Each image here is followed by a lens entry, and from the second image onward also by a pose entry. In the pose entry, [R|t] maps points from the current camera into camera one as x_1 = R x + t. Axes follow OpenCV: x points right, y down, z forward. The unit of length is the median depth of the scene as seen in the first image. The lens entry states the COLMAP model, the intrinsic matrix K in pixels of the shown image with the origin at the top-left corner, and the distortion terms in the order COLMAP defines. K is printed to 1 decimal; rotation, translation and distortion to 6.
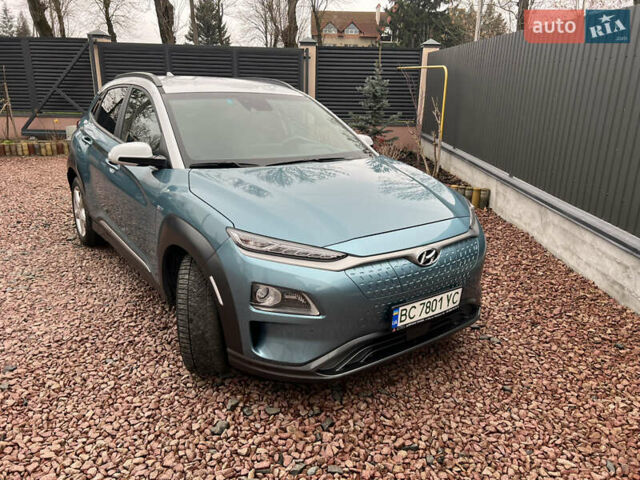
lens RADIAL K [[493.2, 0, 320.0], [0, 493.2, 240.0], [0, 0, 1]] dist [0.060873, -0.076582]
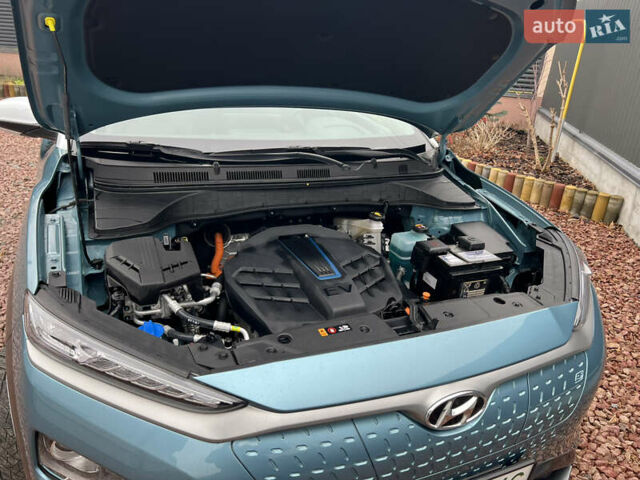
lens RADIAL K [[493.2, 0, 320.0], [0, 493.2, 240.0], [0, 0, 1]] dist [0.060873, -0.076582]
pose [[0.973182, 0.130549, -0.189405, 0.157404], [-0.116057, 0.989536, 0.085730, -0.133954], [0.198615, -0.061449, 0.978149, 0.530172]]
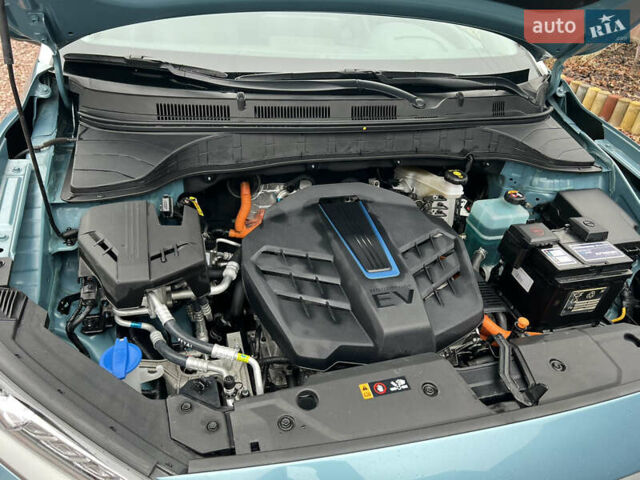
lens RADIAL K [[491.4, 0, 321.7], [0, 491.4, 238.7], [0, 0, 1]] dist [0.042297, -0.059419]
pose [[0.936128, 0.245830, -0.251459, 0.110368], [-0.168925, 0.941516, 0.291567, -0.185149], [0.308429, -0.230466, 0.922907, 0.713580]]
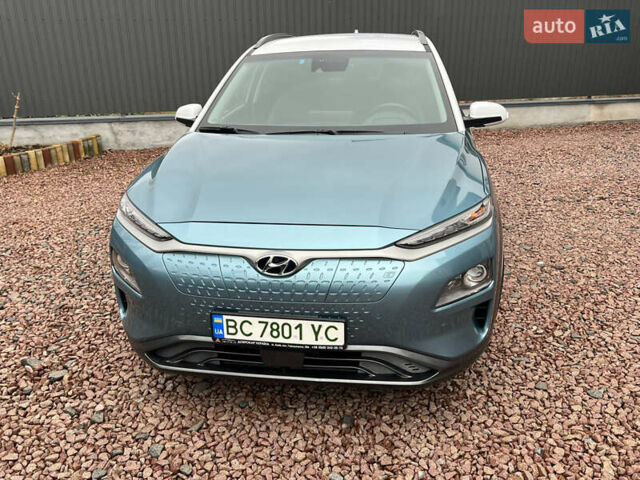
lens RADIAL K [[569.7, 0, 320.0], [0, 569.7, 240.0], [0, 0, 1]] dist [0.016501, 0.004260]
pose [[0.697254, 0.197832, -0.688985, 0.827744], [-0.173932, 0.979131, 0.105124, -0.103507], [0.695403, 0.046539, 0.717112, 0.397592]]
